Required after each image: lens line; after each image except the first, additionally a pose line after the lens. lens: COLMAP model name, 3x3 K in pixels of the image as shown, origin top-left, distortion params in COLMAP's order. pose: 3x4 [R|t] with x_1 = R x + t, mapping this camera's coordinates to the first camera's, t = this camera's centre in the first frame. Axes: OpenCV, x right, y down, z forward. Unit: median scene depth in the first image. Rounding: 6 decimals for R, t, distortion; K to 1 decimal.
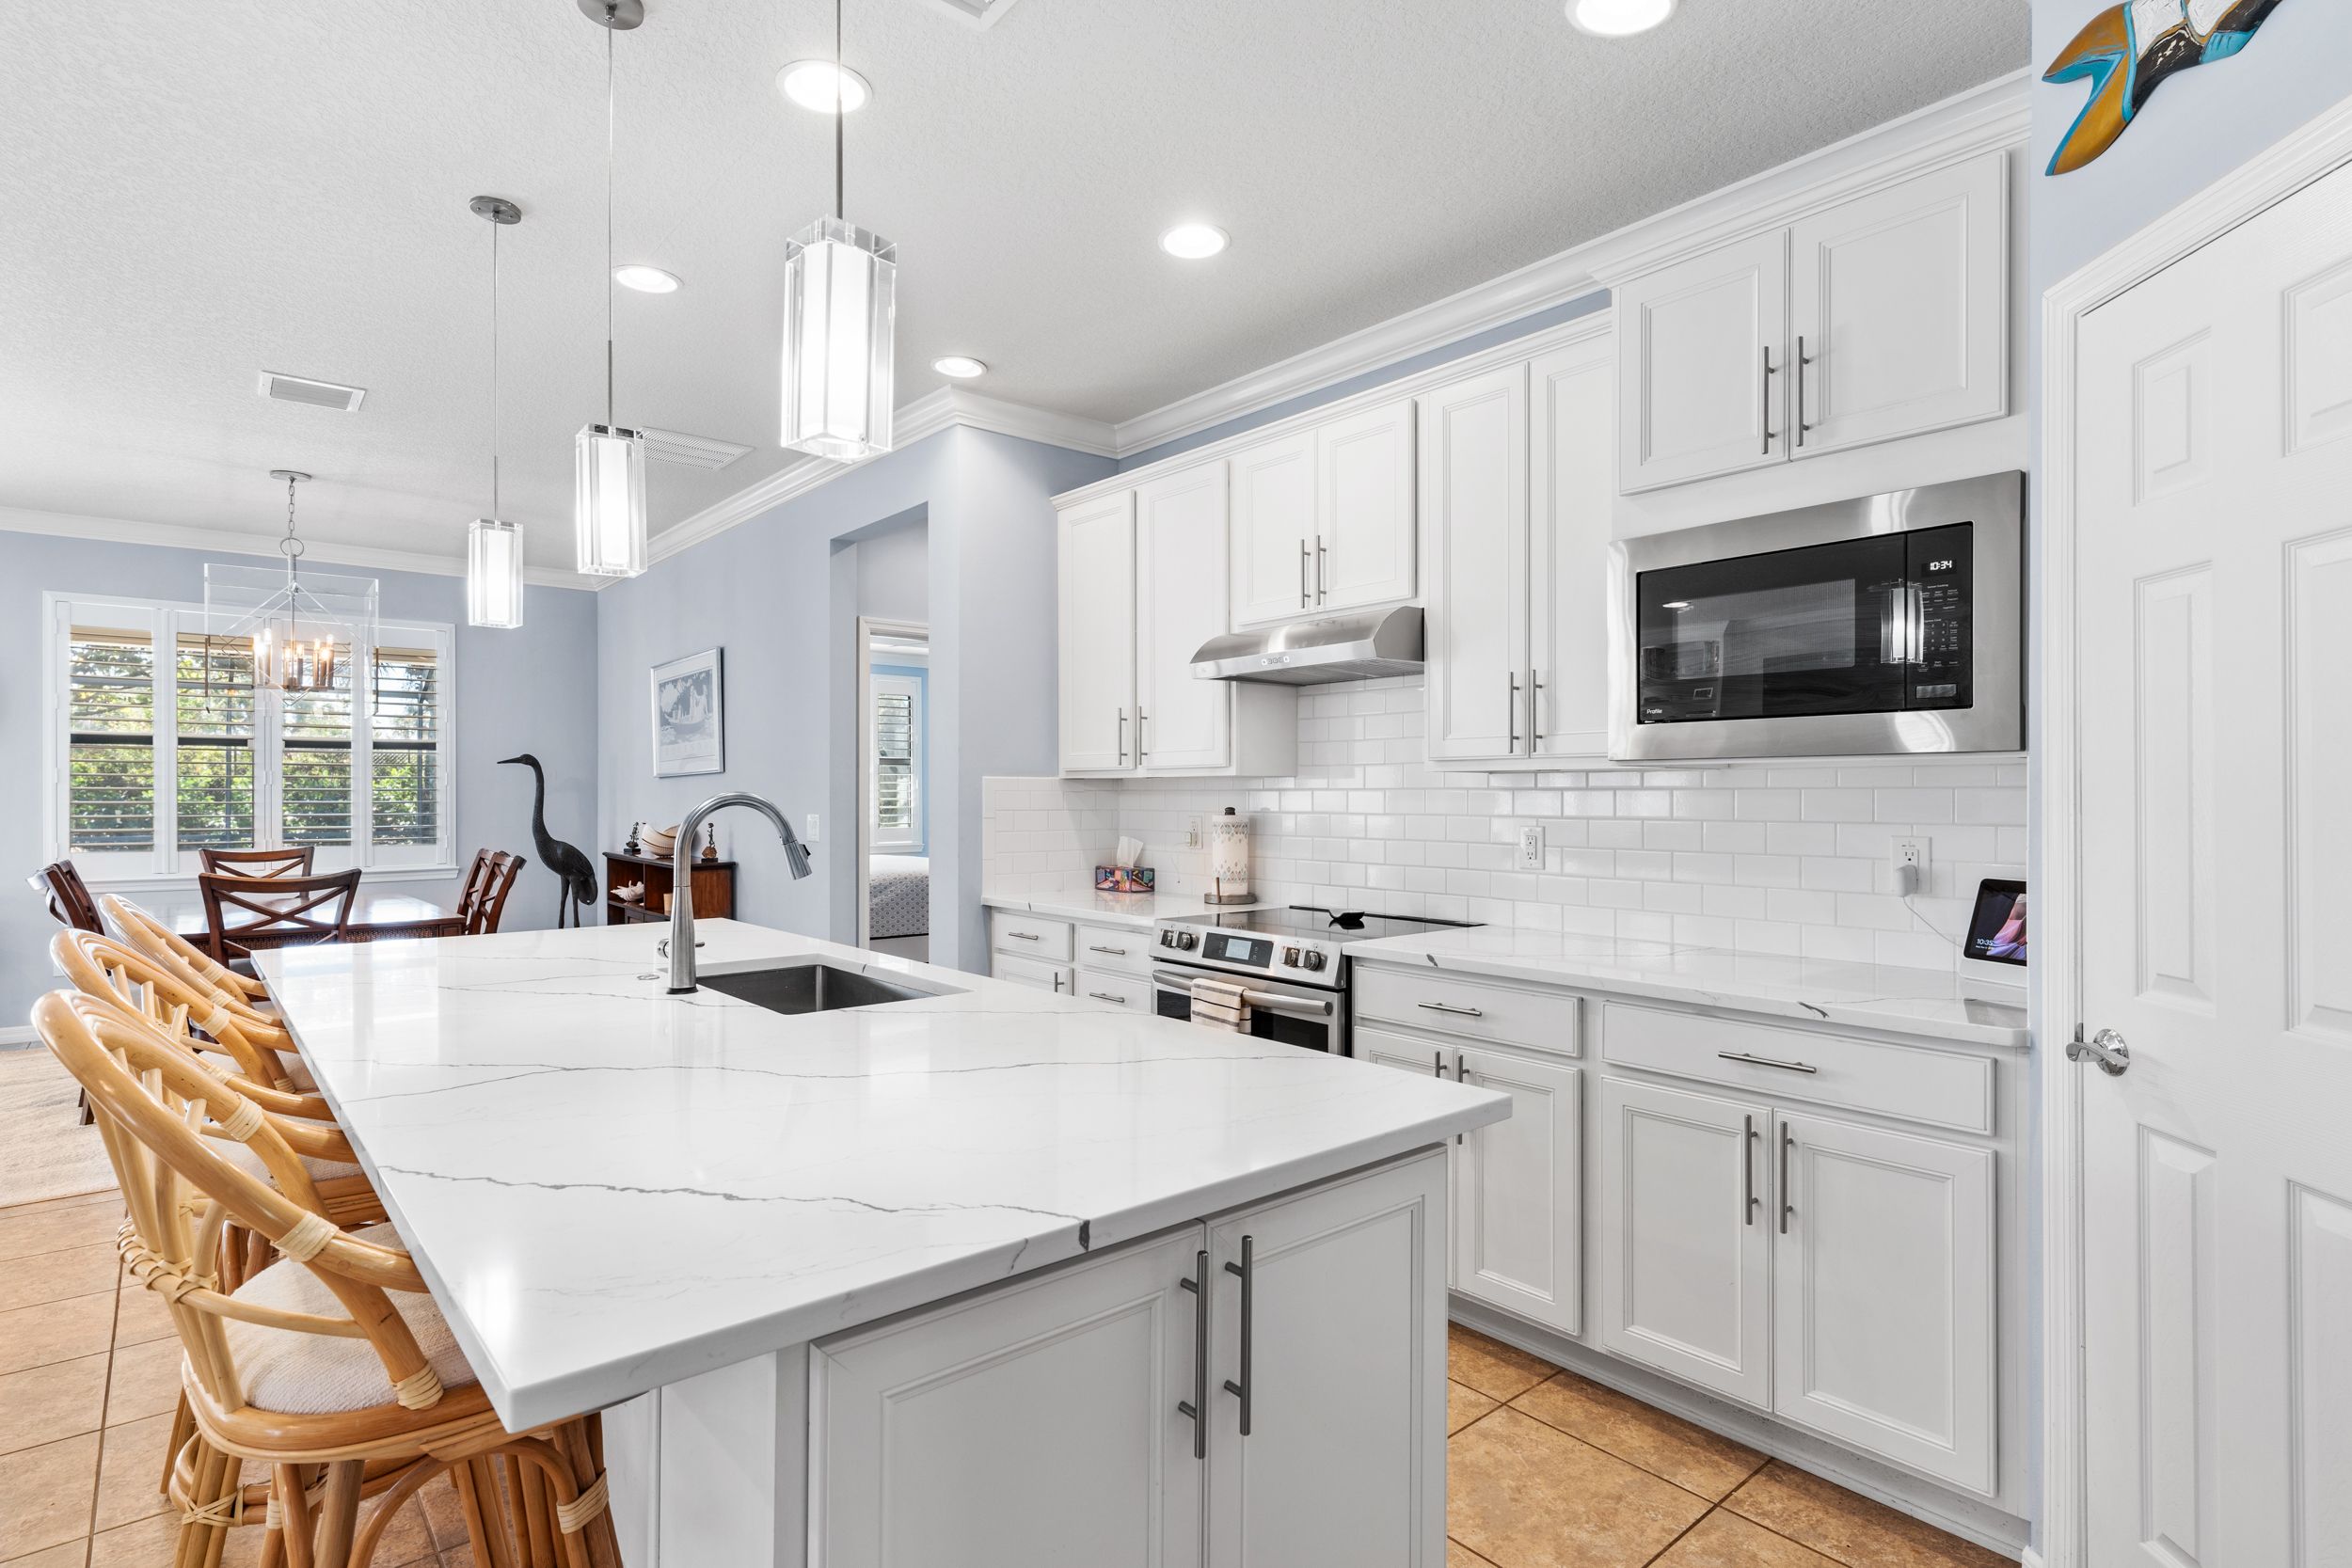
lens RADIAL K [[1178.0, 0, 1180.2], [0, 1178.0, 791.8], [0, 0, 1]] dist [-0.000868, -0.000046]
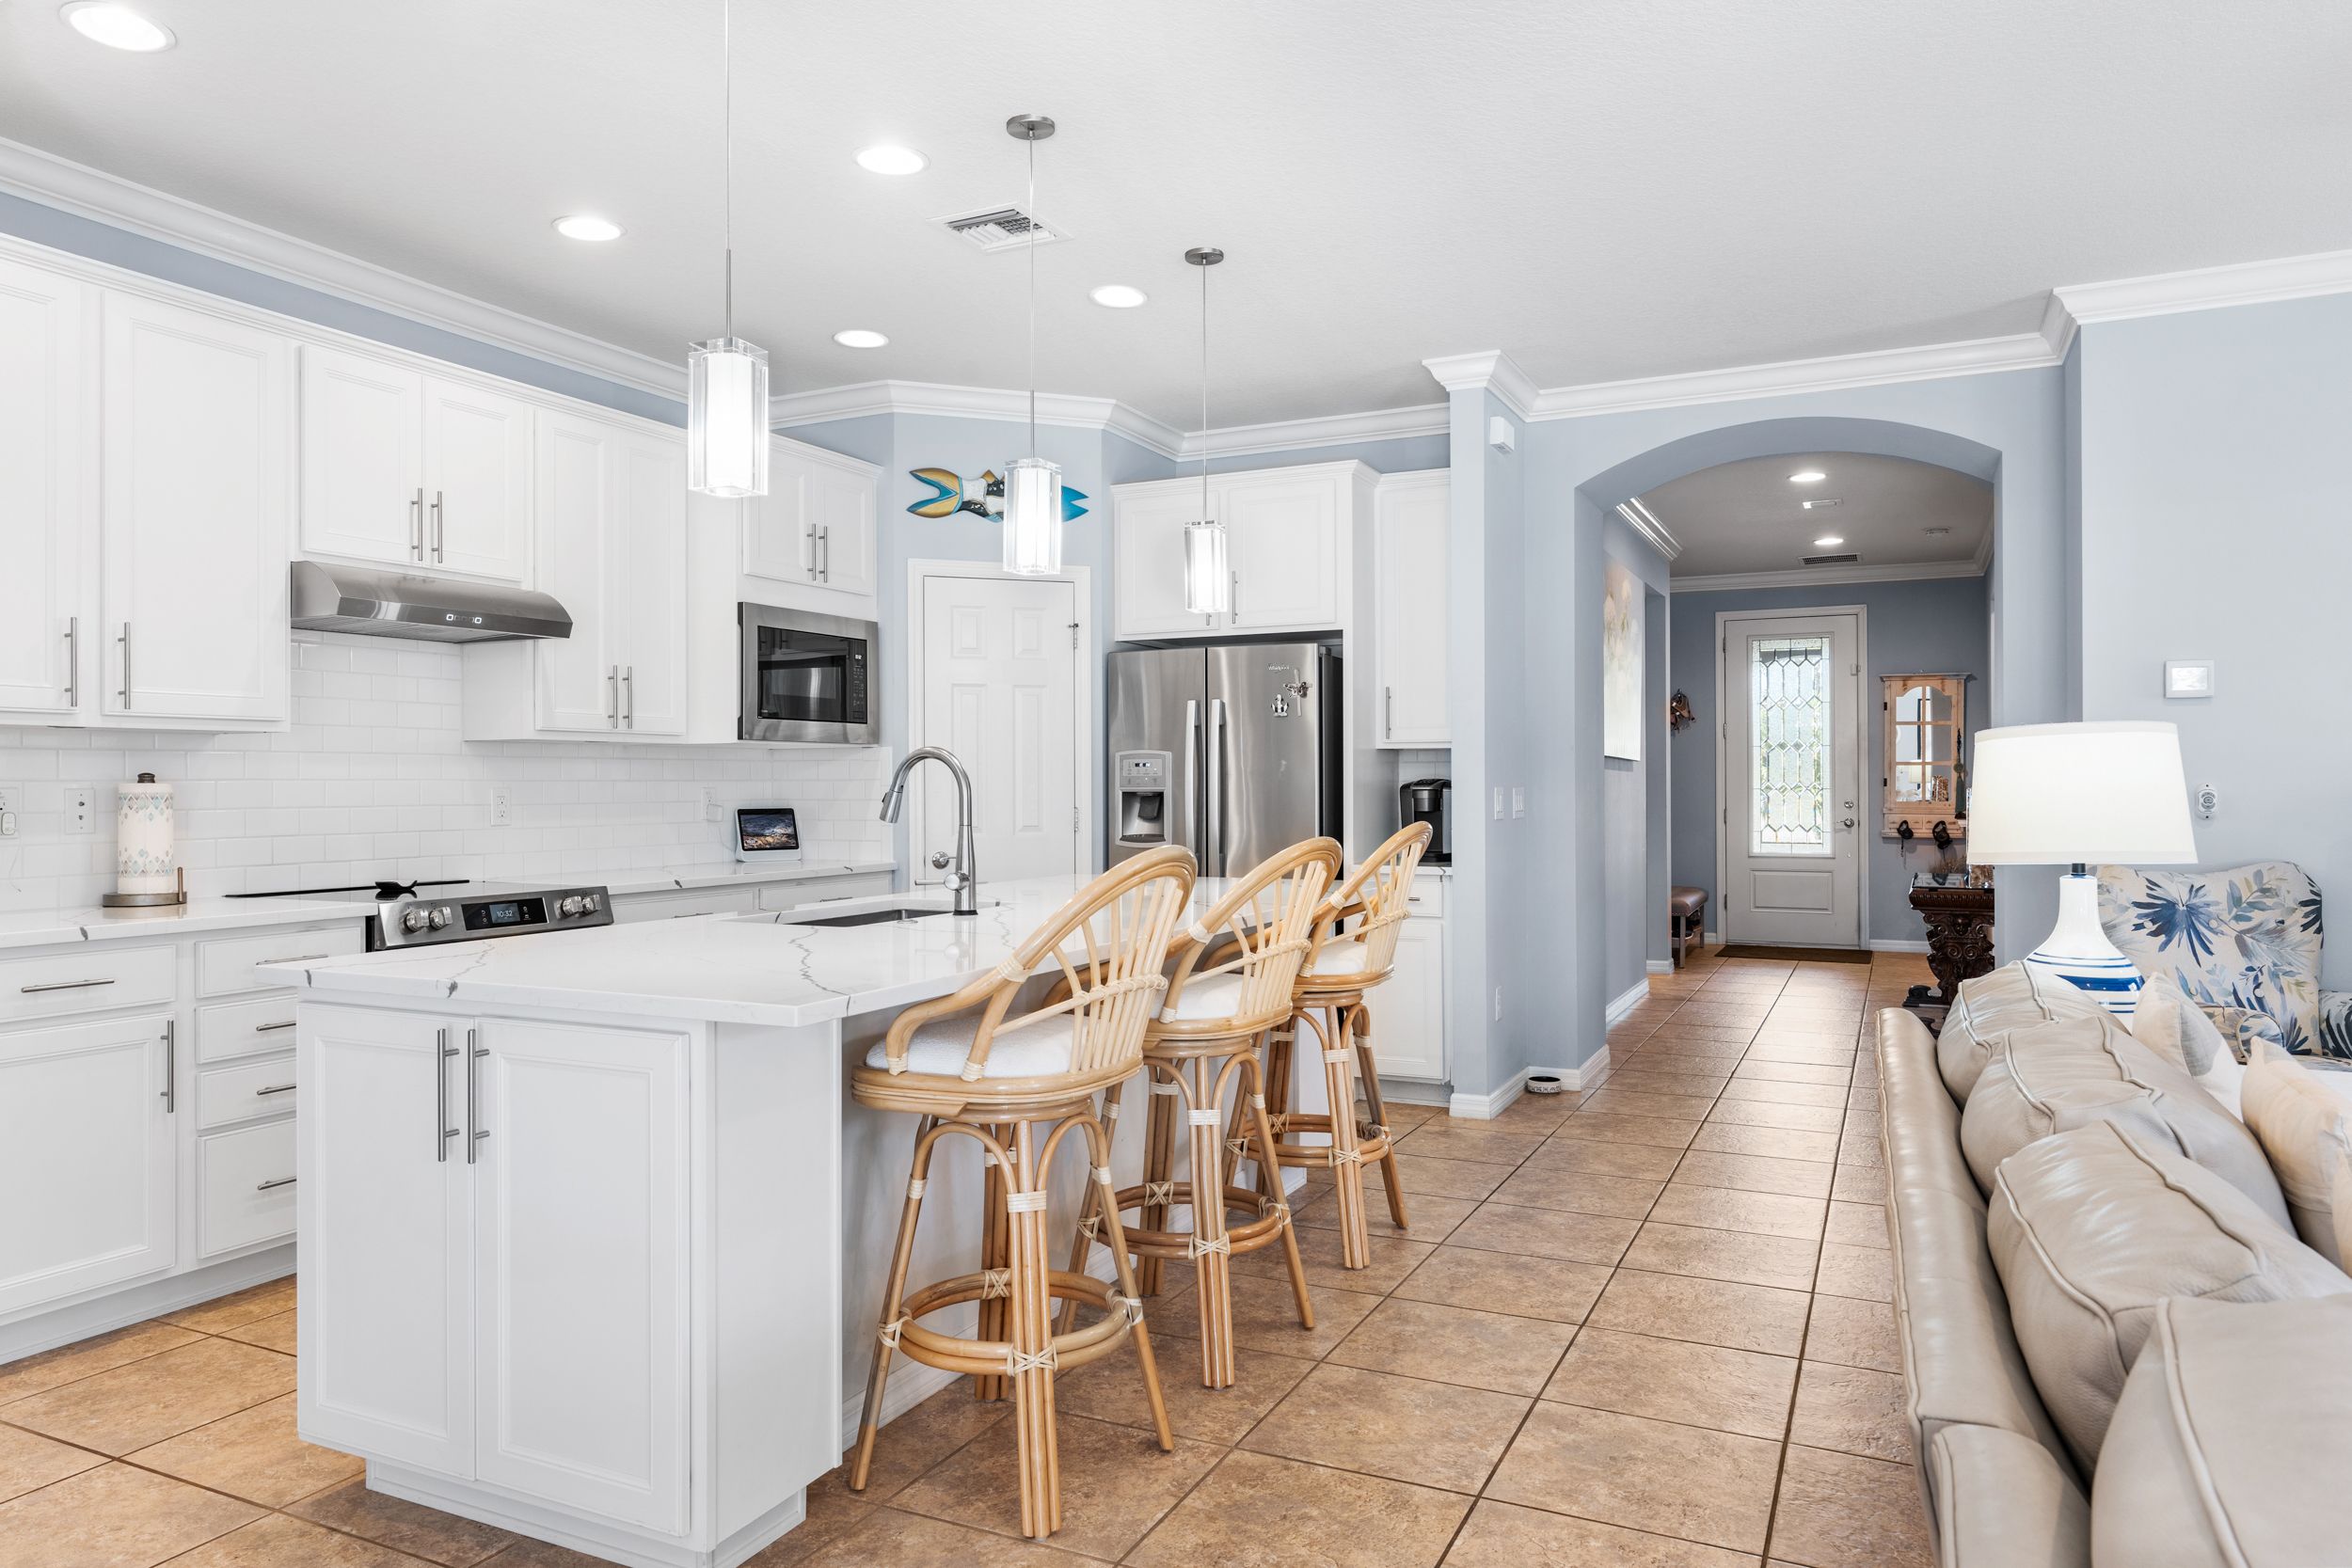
lens RADIAL K [[1514.0, 0, 1178.3], [0, 1514.0, 784.7], [0, 0, 1]] dist [-0.001800, 0.000899]
pose [[-0.394135, 0.000400, 0.919052, -1.806611], [0.002672, 0.999996, 0.000710, 0.036617], [-0.919048, 0.002735, -0.394135, 1.308618]]
